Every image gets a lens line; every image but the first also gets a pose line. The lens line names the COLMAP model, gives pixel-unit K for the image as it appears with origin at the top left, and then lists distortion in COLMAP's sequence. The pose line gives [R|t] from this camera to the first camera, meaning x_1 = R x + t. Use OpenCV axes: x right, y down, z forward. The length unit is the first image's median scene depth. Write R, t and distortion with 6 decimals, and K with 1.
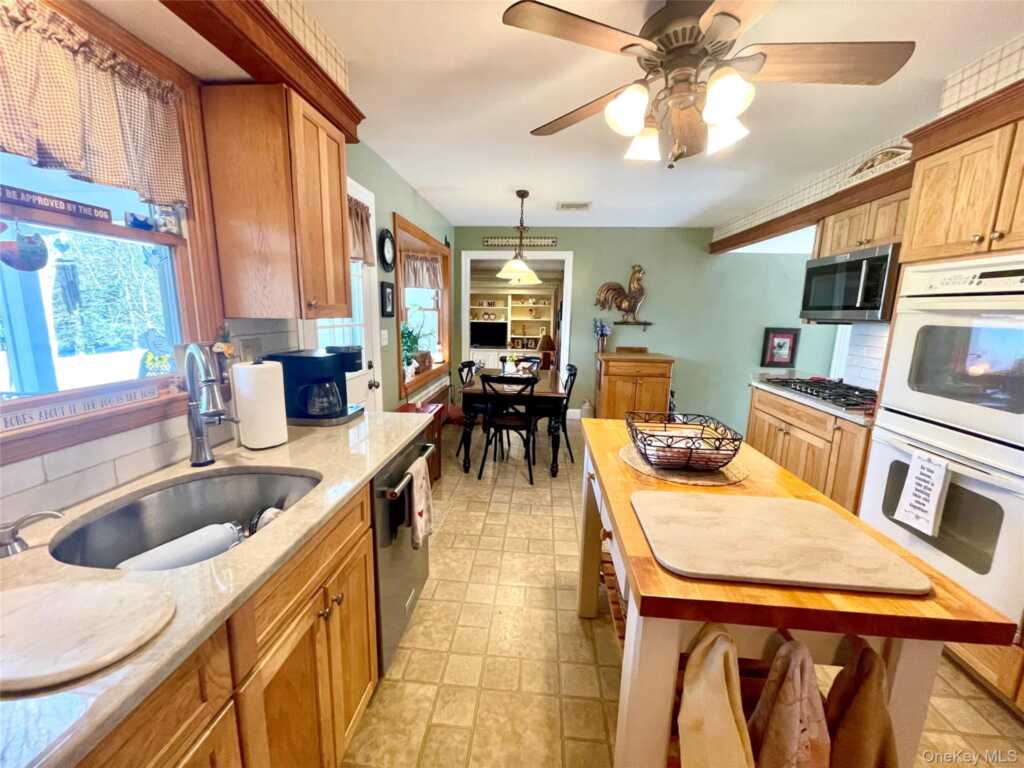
lens RADIAL K [[412.9, 0, 508.0], [0, 412.9, 385.4], [0, 0, 1]] dist [-0.001654, -0.000253]
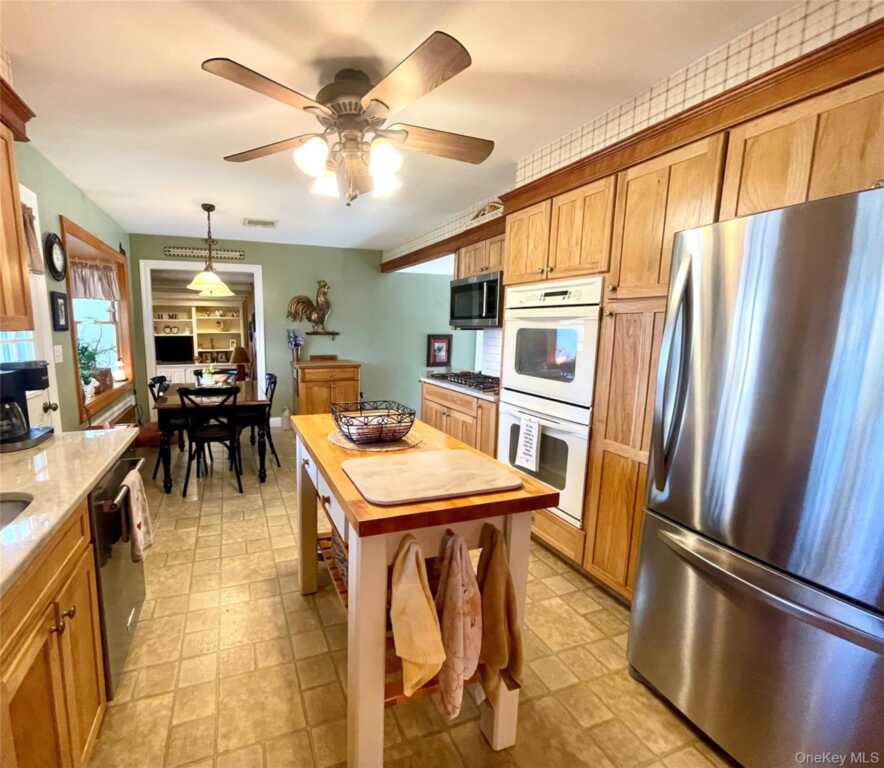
lens RADIAL K [[413.2, 0, 368.5], [0, 413.2, 384.8], [0, 0, 1]] dist [0.000448, -0.000305]
pose [[0.917605, -0.070242, 0.391238, -0.049416], [0.082202, 0.996519, -0.013882, 0.022939], [-0.388901, 0.044899, 0.920185, -0.097137]]
